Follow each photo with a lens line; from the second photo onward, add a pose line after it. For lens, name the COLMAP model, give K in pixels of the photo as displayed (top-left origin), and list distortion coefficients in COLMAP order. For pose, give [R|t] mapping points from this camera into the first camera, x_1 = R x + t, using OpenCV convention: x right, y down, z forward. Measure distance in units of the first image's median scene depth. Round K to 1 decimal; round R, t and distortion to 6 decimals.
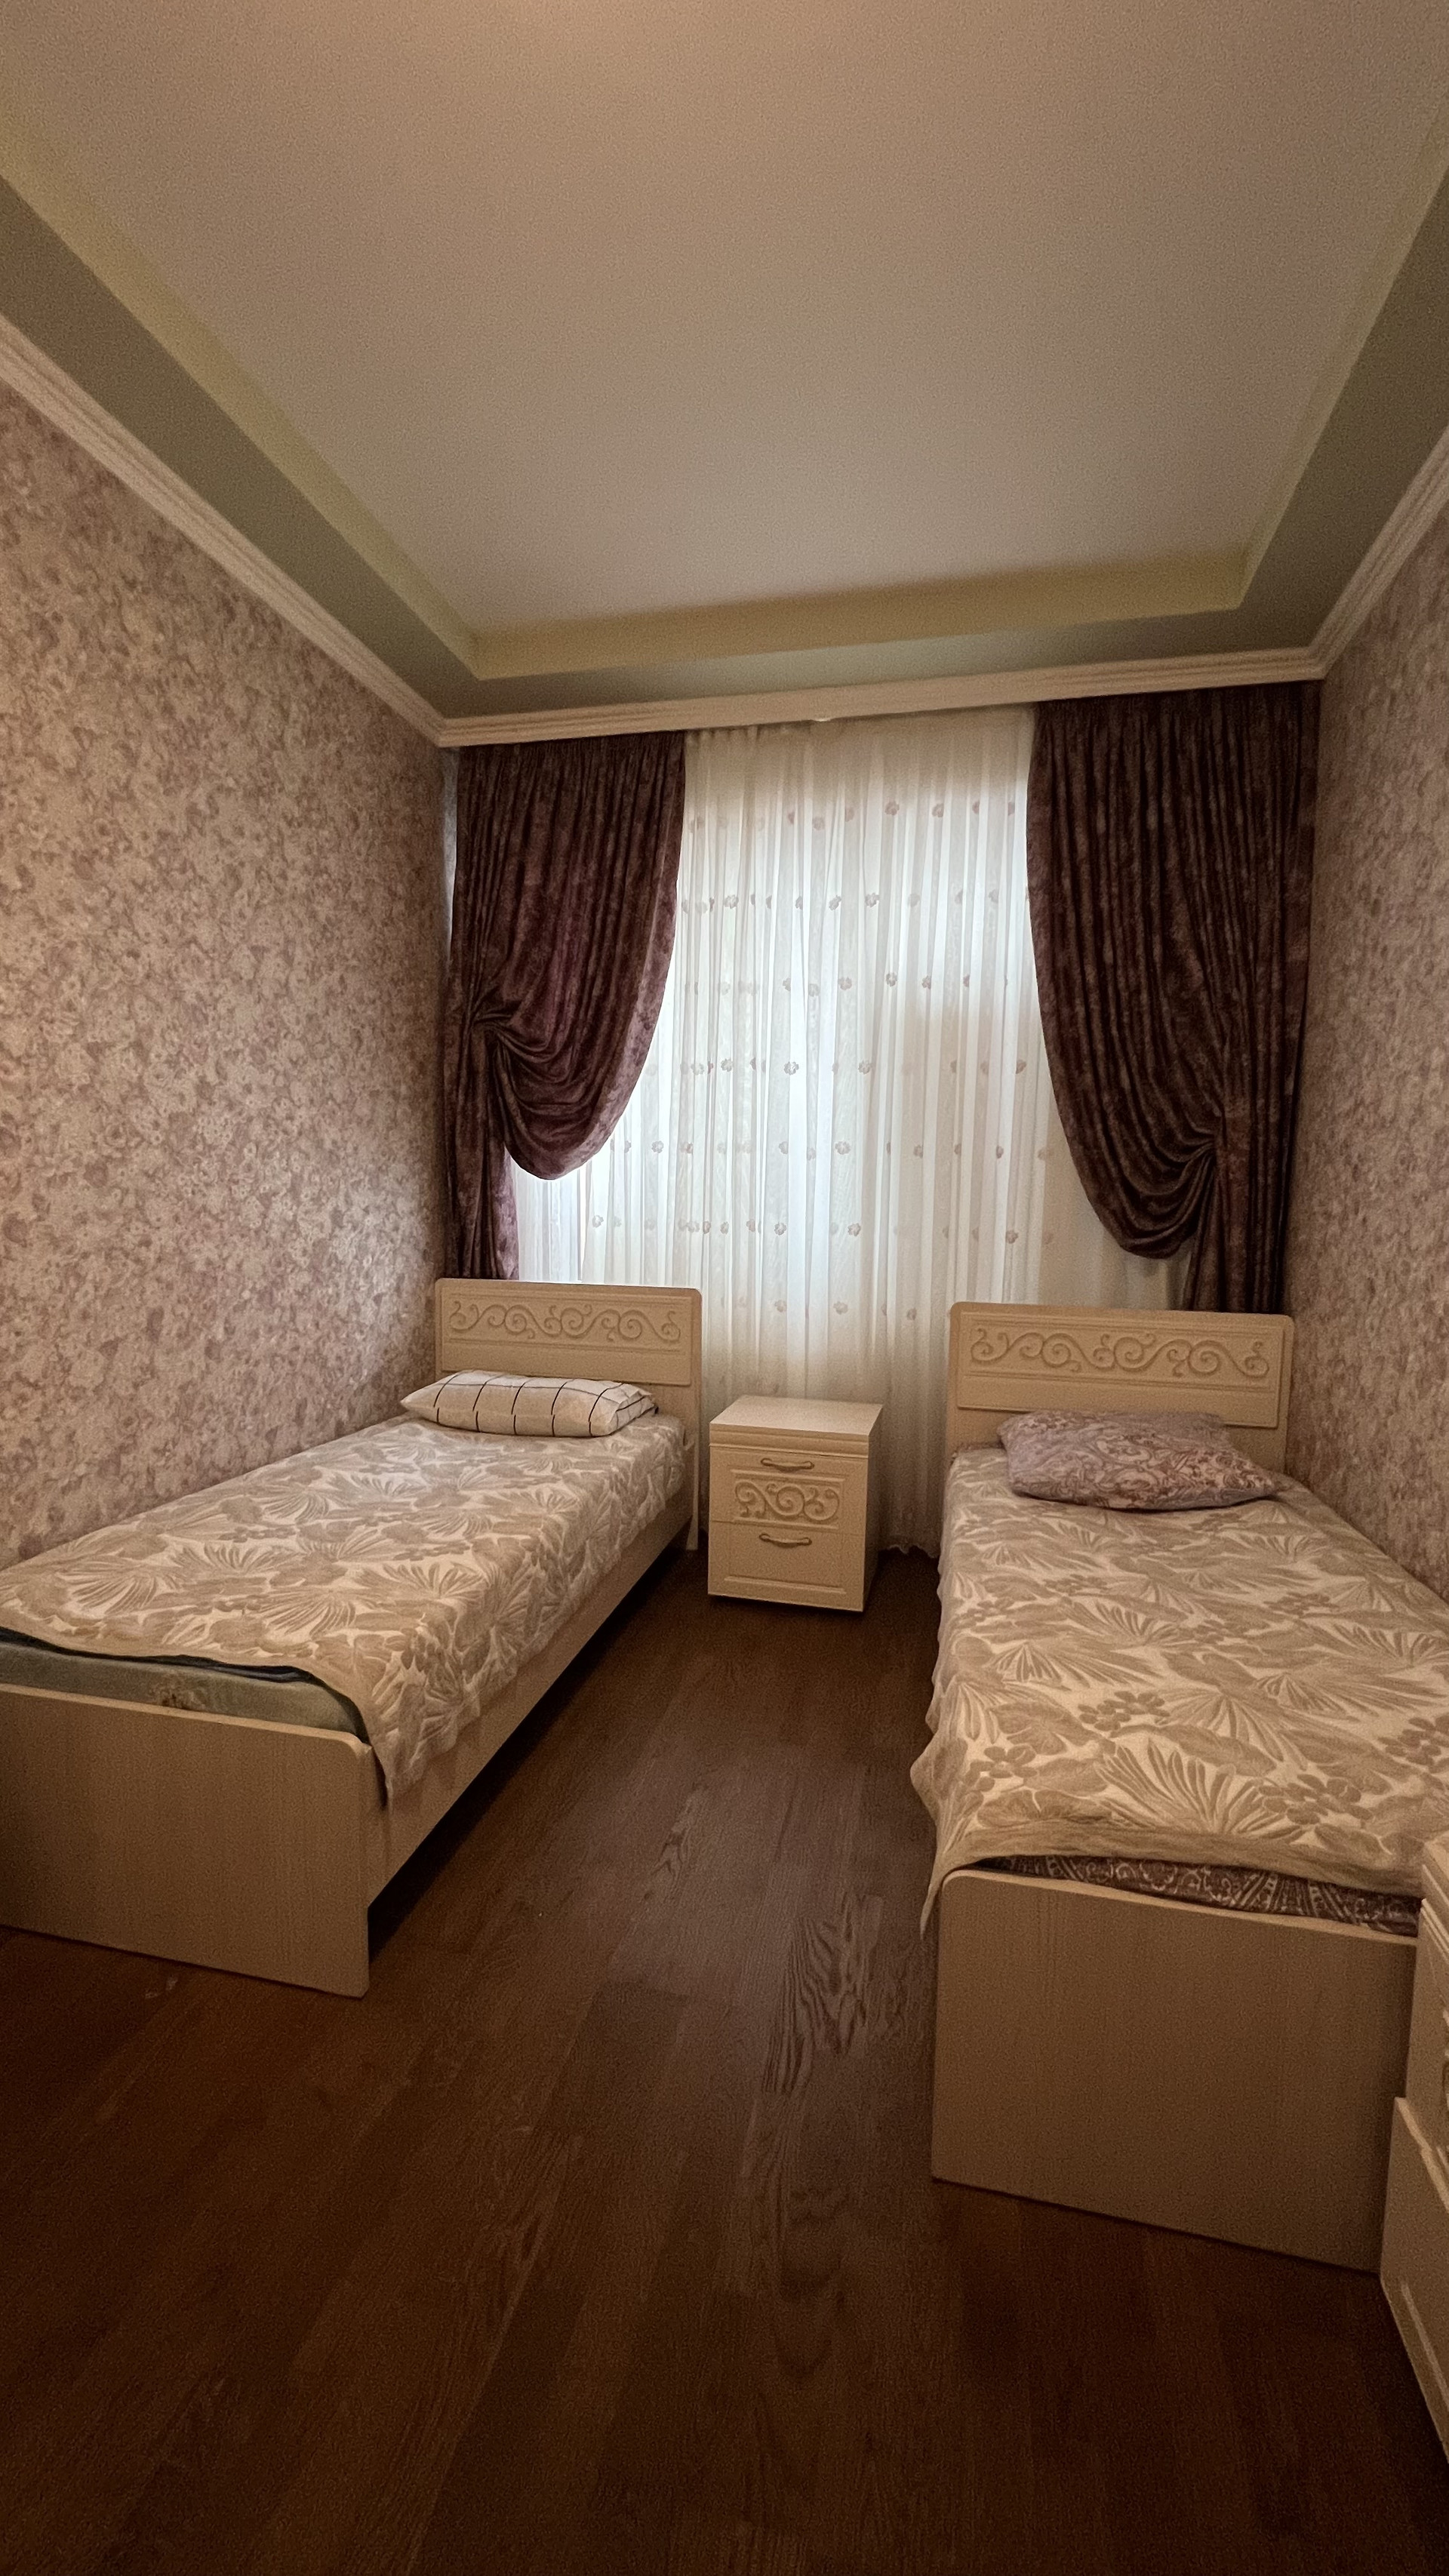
lens RADIAL K [[1027.5, 0, 735.4], [0, 1027.5, 1282.9], [0, 0, 1]] dist [-0.004150, 0.001646]
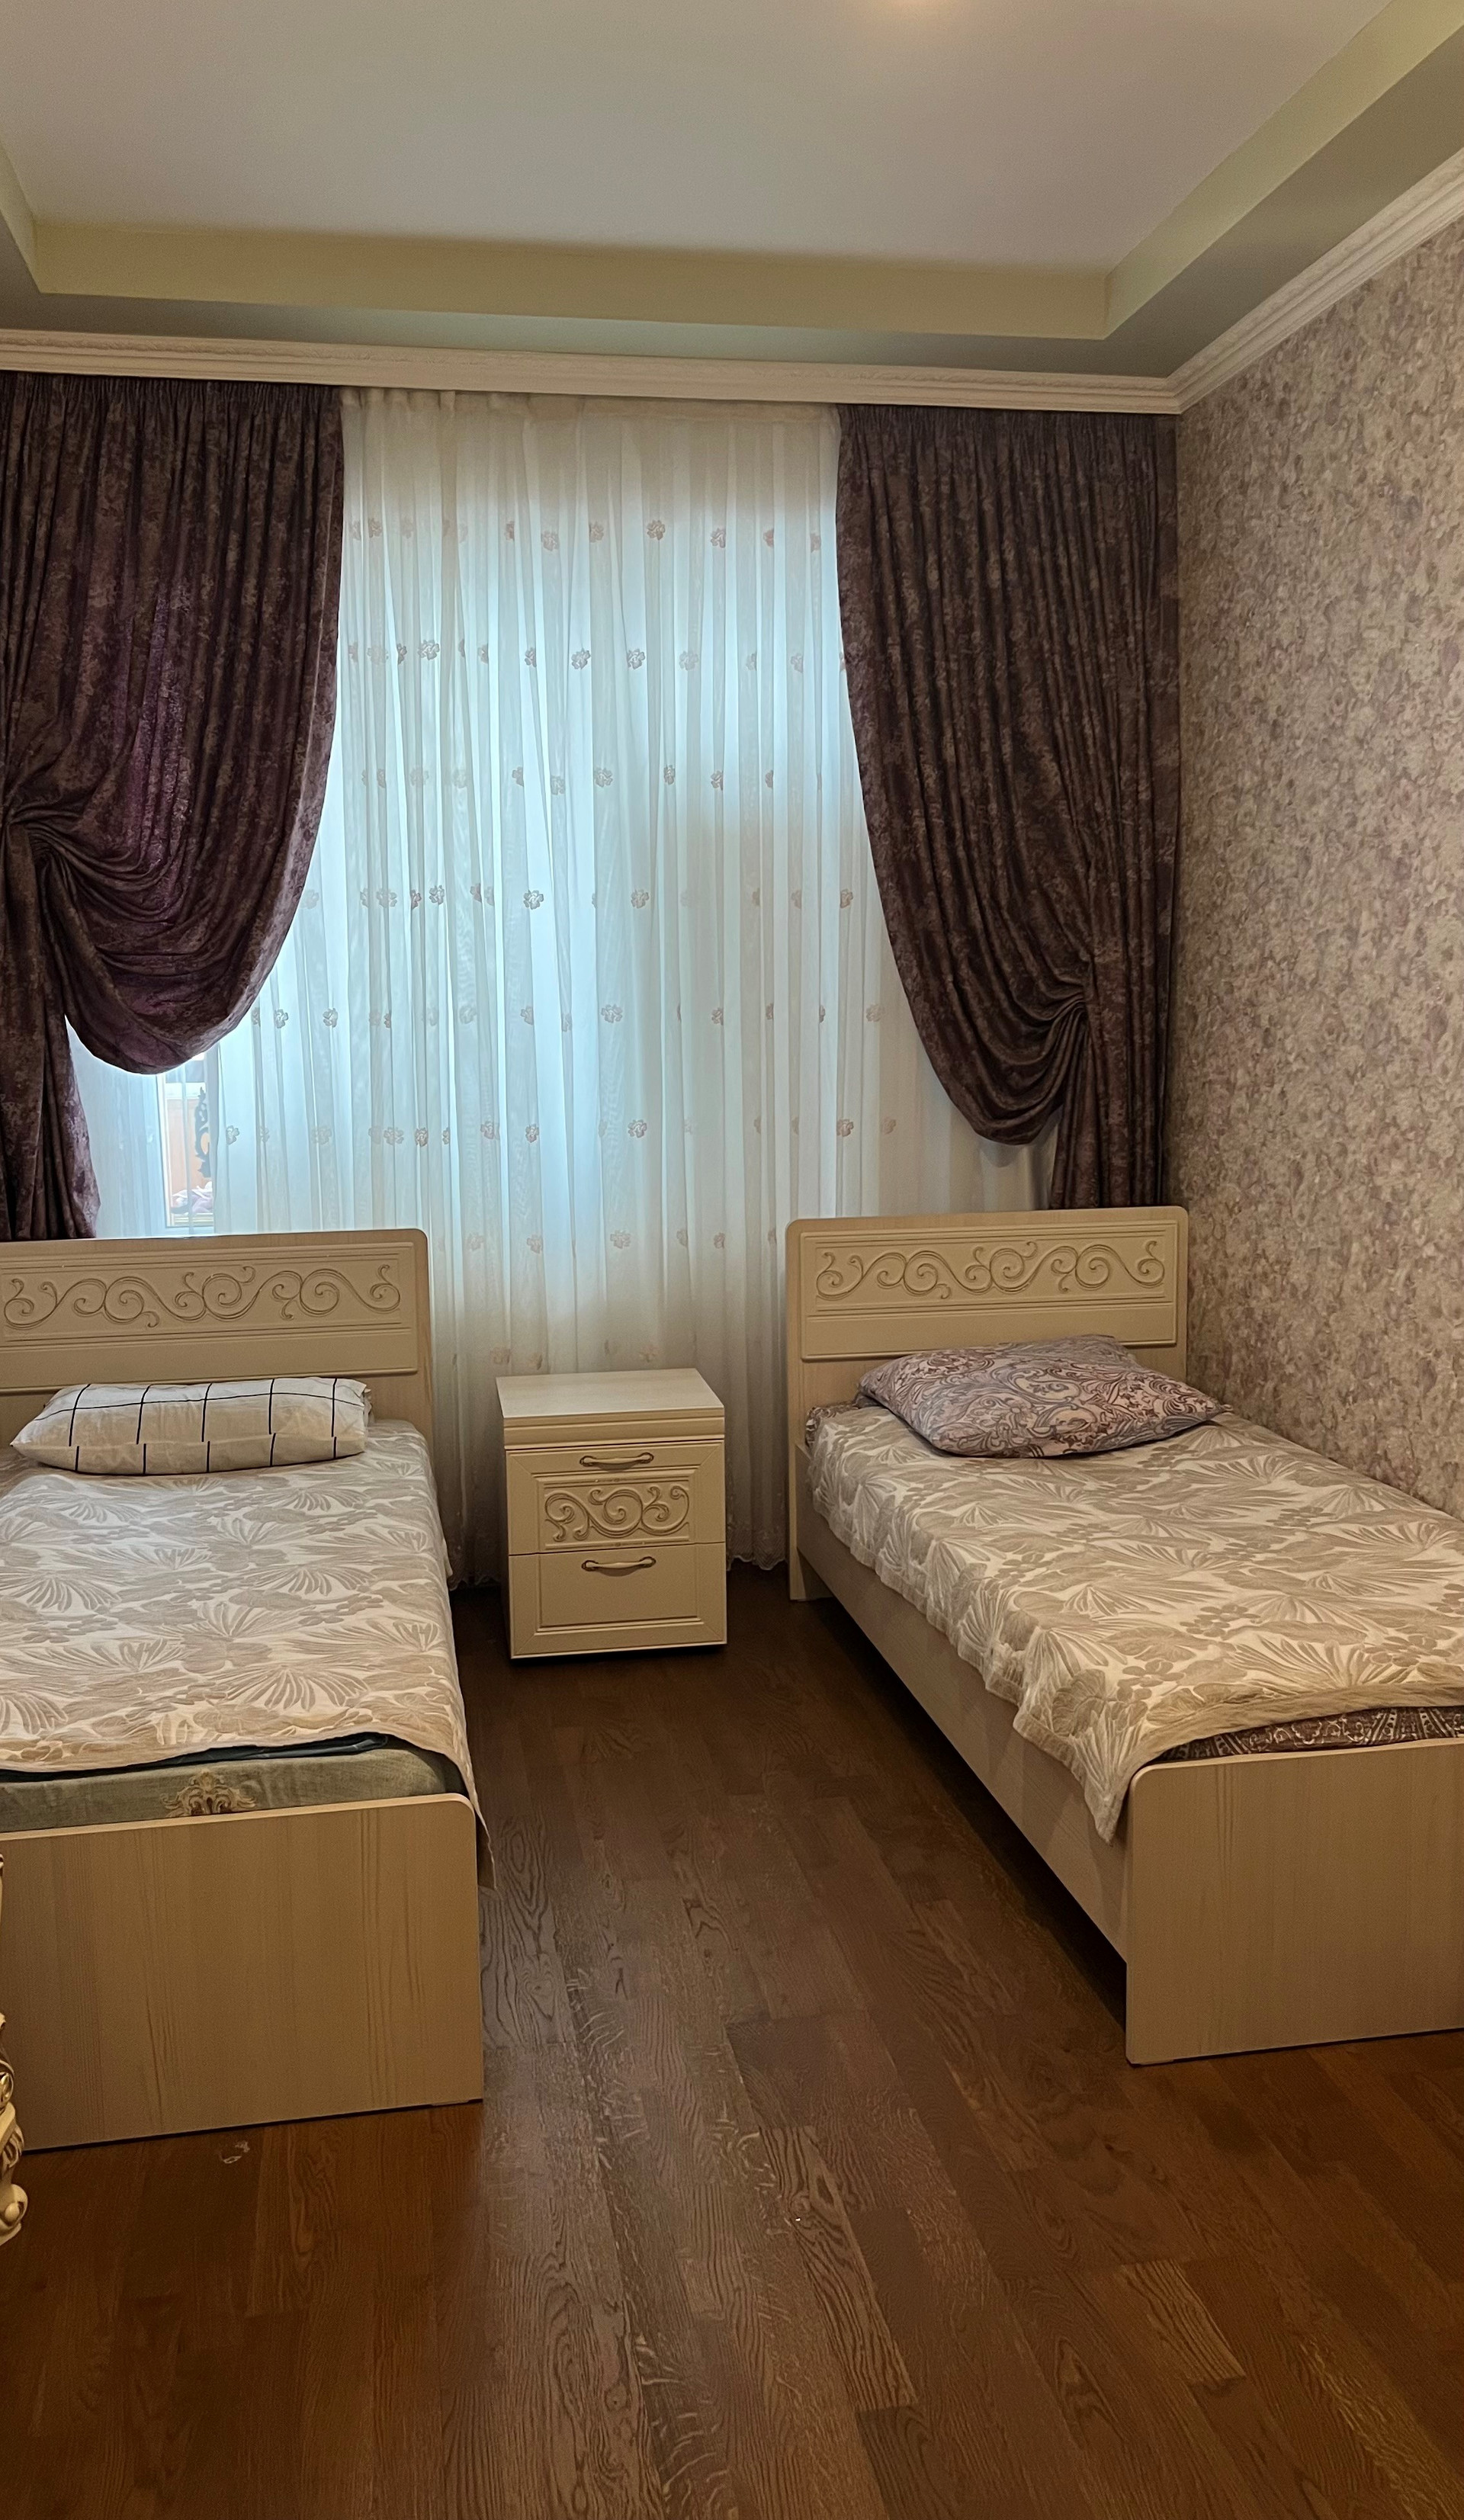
lens RADIAL K [[1944.6, 0, 707.0], [0, 1944.6, 1239.1], [0, 0, 1]] dist [0.041710, -0.051119]
pose [[0.925208, -0.080891, 0.370738, -0.394253], [0.066416, 0.996453, 0.051669, -0.047877], [-0.373603, -0.023182, 0.927299, -0.303418]]
